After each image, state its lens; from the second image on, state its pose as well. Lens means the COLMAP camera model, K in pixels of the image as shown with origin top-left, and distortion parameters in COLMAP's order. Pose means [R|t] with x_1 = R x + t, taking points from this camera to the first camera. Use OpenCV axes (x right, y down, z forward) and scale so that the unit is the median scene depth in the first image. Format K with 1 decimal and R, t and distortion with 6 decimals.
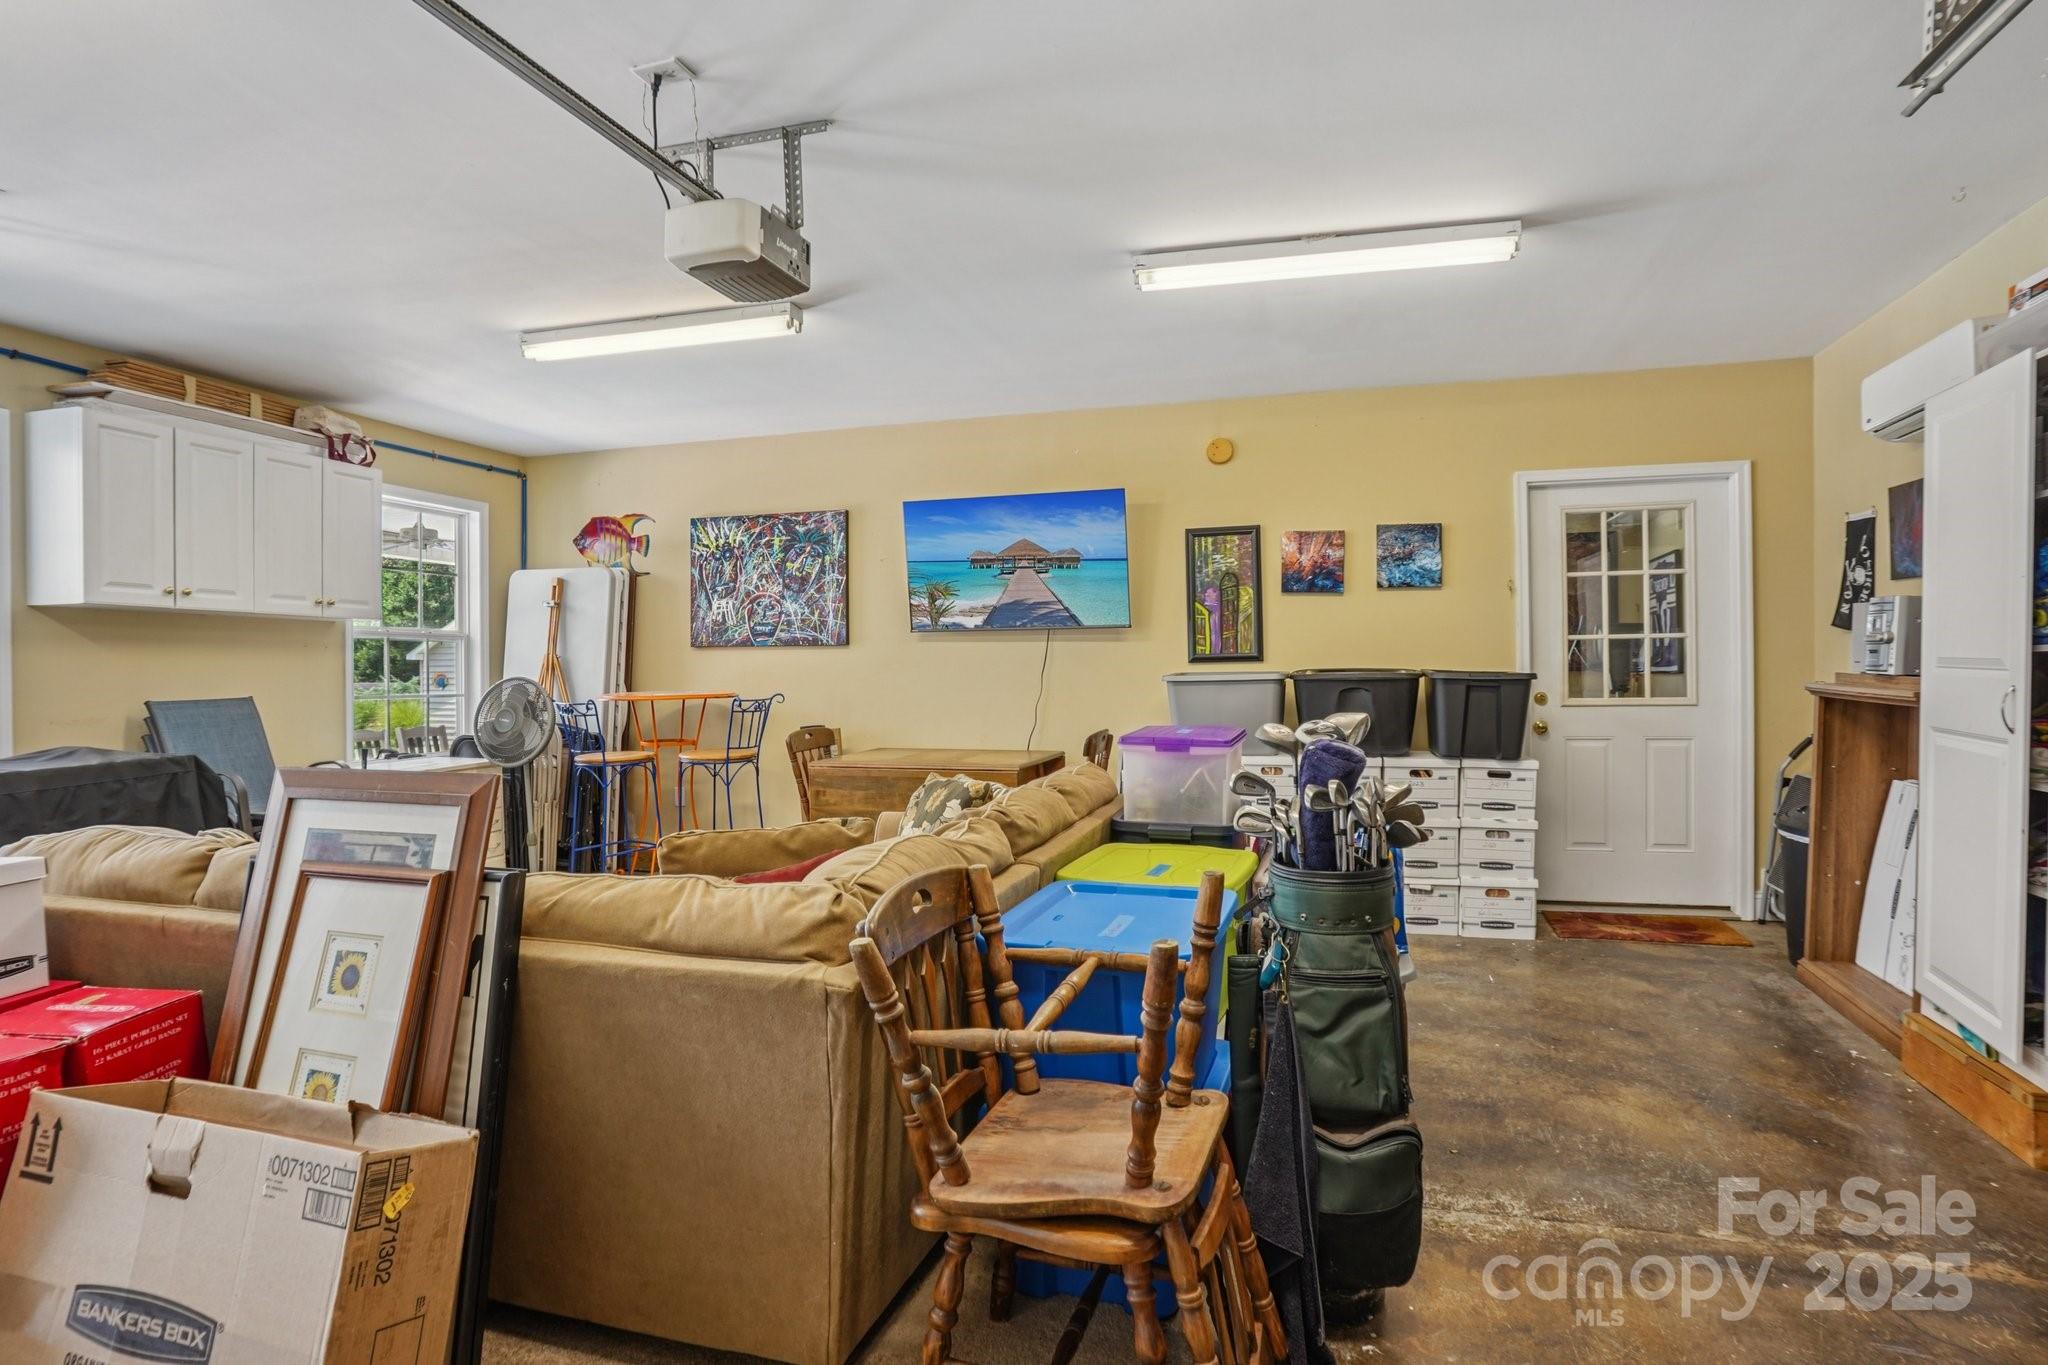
lens RADIAL K [[1088.7, 0, 1037.7], [0, 1088.7, 678.9], [0, 0, 1]] dist [-0.078551, 0.043439]
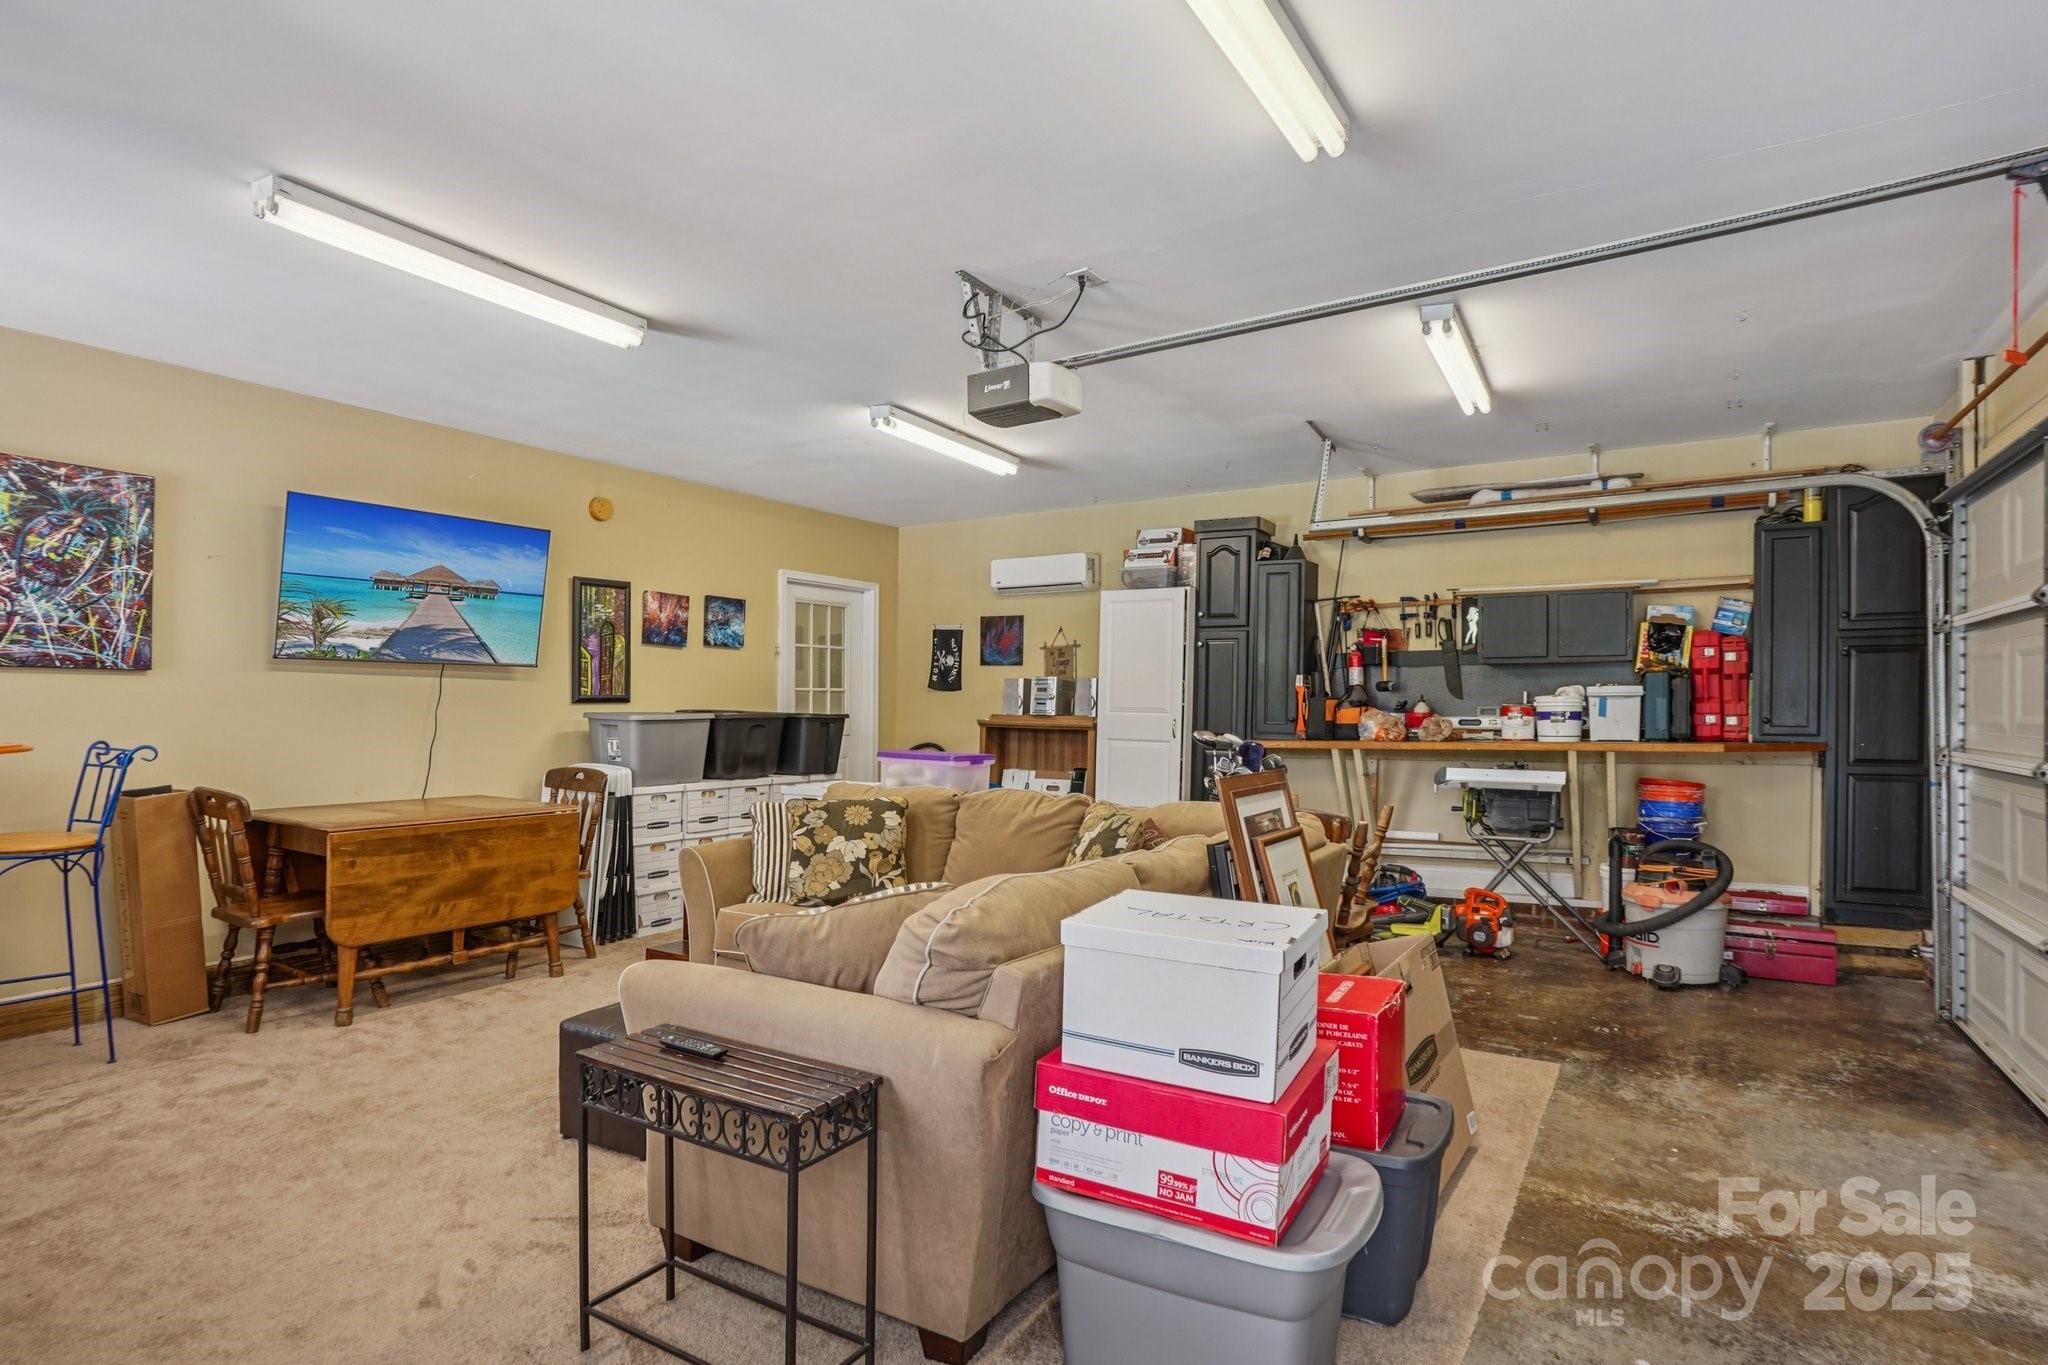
lens RADIAL K [[1088.7, 0, 1037.7], [0, 1088.7, 678.9], [0, 0, 1]] dist [-0.078551, 0.043439]
pose [[0.253283, 0.037333, 0.966672, -0.736298], [0.009803, 0.999105, -0.041154, 0.008261], [-0.967343, 0.019900, 0.252690, 0.301399]]
